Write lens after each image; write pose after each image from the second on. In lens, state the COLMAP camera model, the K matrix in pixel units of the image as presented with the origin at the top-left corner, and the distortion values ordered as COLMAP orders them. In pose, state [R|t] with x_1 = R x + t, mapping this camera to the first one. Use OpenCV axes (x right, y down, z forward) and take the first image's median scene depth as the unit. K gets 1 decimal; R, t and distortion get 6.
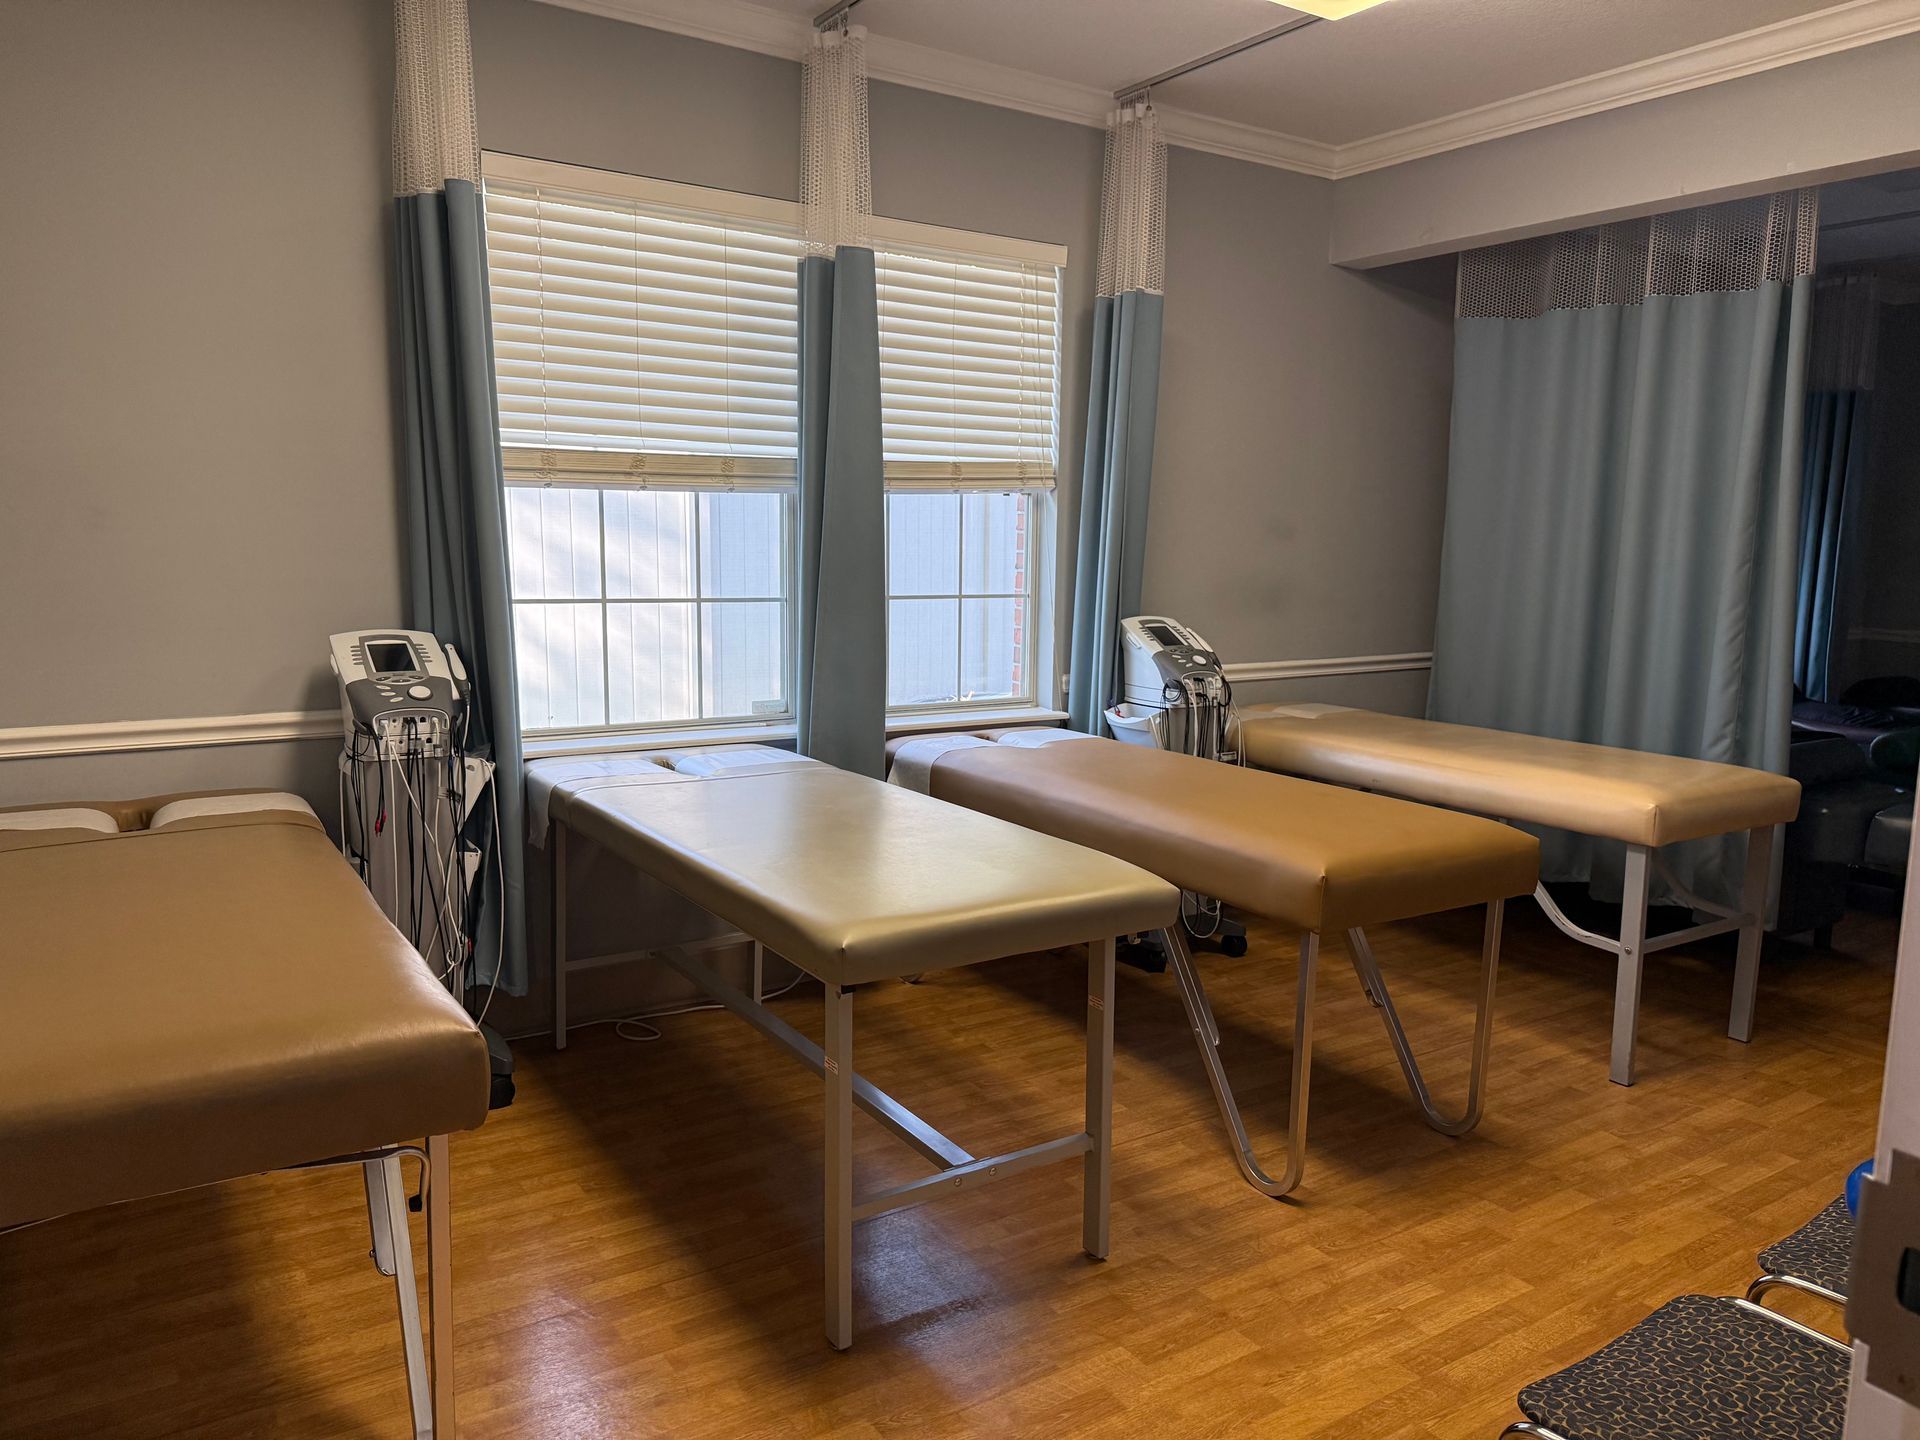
lens RADIAL K [[1345.5, 0, 960.0], [0, 1345.5, 720.0], [0, 0, 1]] dist [-0.002007, -0.004445]
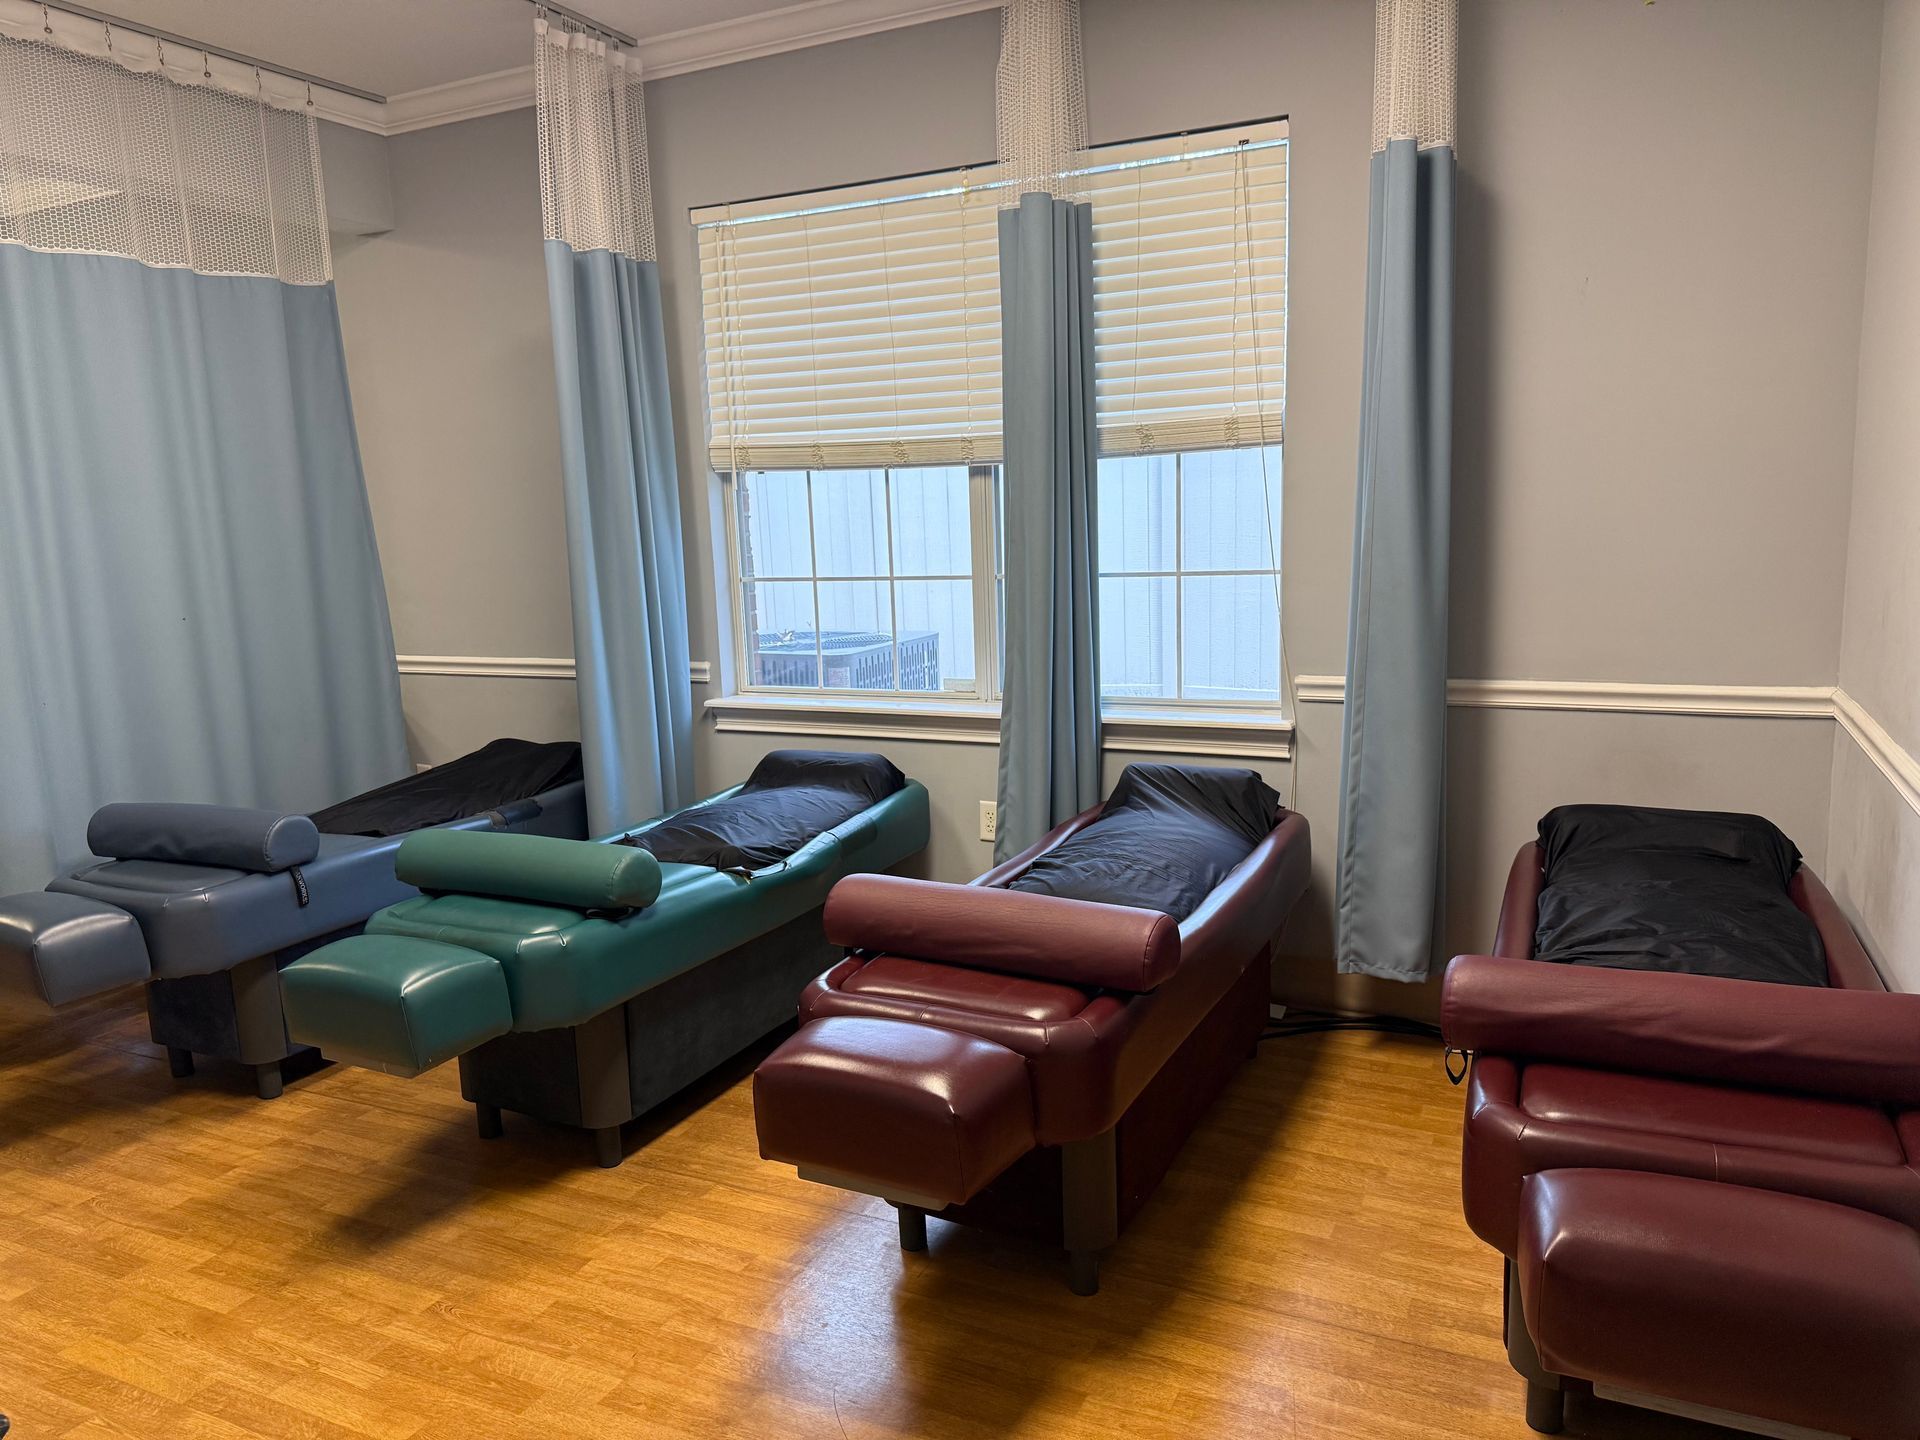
lens RADIAL K [[1388.5, 0, 955.7], [0, 1388.5, 666.1], [0, 0, 1]] dist [0.028686, -0.004586]
pose [[0.503265, 0.060445, -0.862016, 0.722135], [-0.071419, 0.997047, 0.028217, -0.051557], [0.861176, 0.047364, 0.506095, 0.466998]]
